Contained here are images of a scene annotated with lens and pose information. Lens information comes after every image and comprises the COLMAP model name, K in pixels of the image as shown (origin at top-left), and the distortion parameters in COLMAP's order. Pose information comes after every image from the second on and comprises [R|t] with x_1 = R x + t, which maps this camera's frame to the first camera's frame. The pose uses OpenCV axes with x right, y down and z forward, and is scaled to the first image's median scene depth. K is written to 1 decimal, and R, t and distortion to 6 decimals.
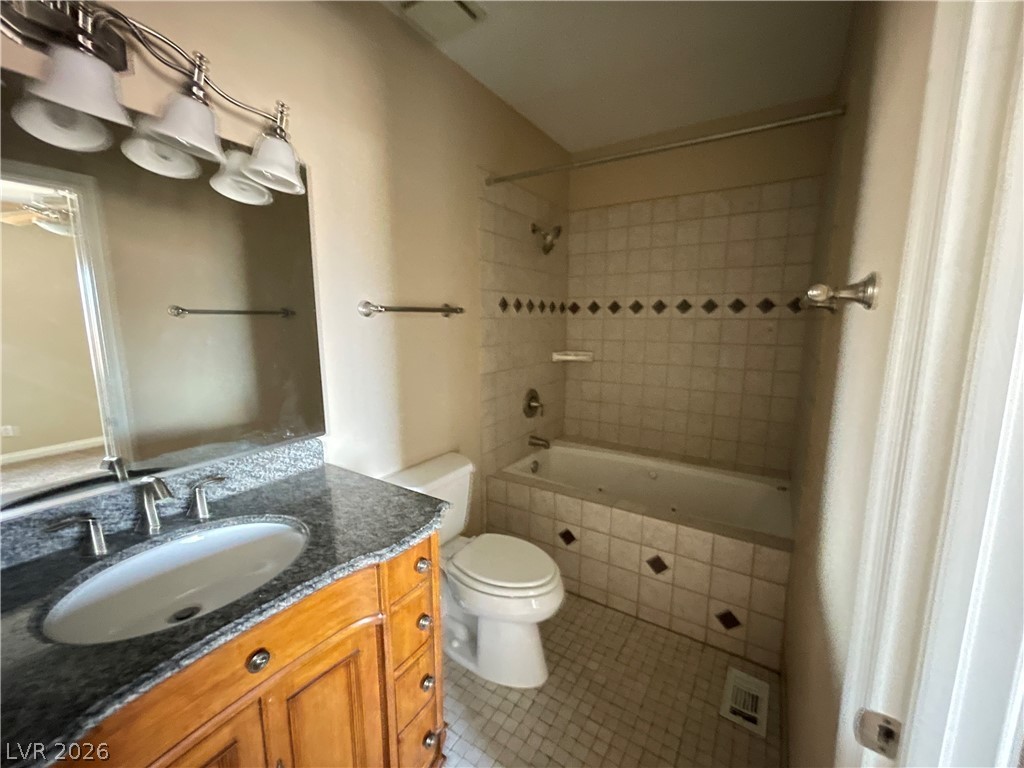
lens RADIAL K [[414.9, 0, 514.9], [0, 414.9, 383.4], [0, 0, 1]] dist [-0.000877, -0.000490]
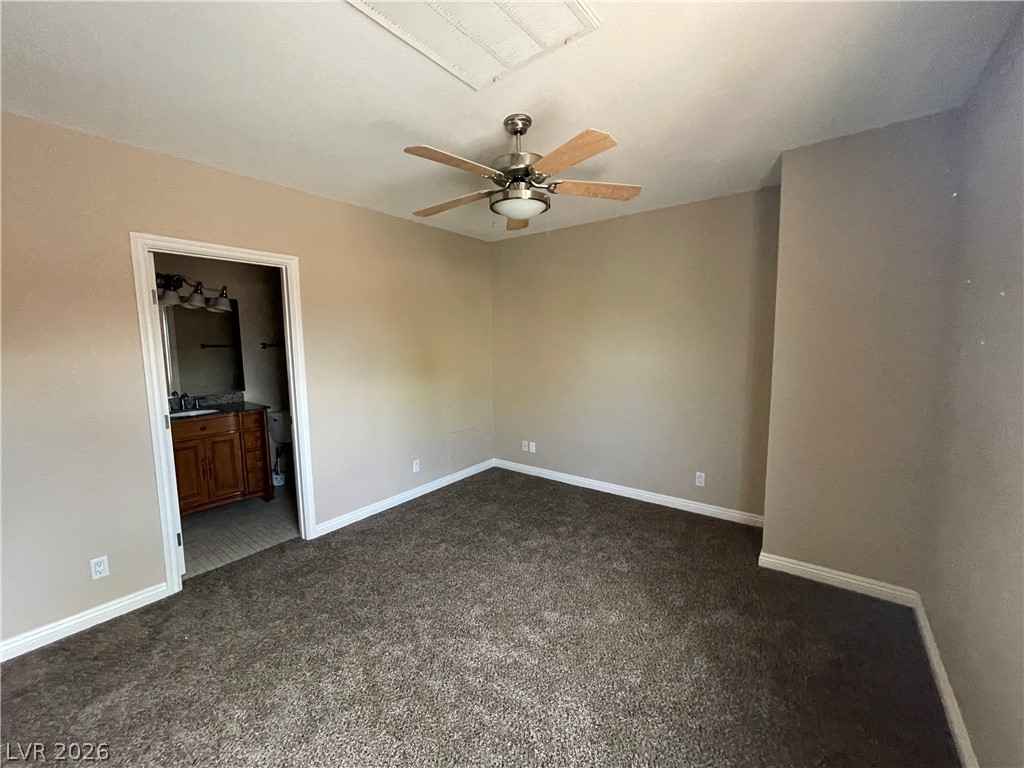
lens RADIAL K [[414.9, 0, 514.9], [0, 414.9, 383.4], [0, 0, 1]] dist [-0.000877, -0.000490]
pose [[0.996185, -0.004184, -0.087168, 1.991397], [-0.000462, 0.998583, -0.053211, 0.278197], [0.087267, 0.053048, 0.994771, -2.025330]]
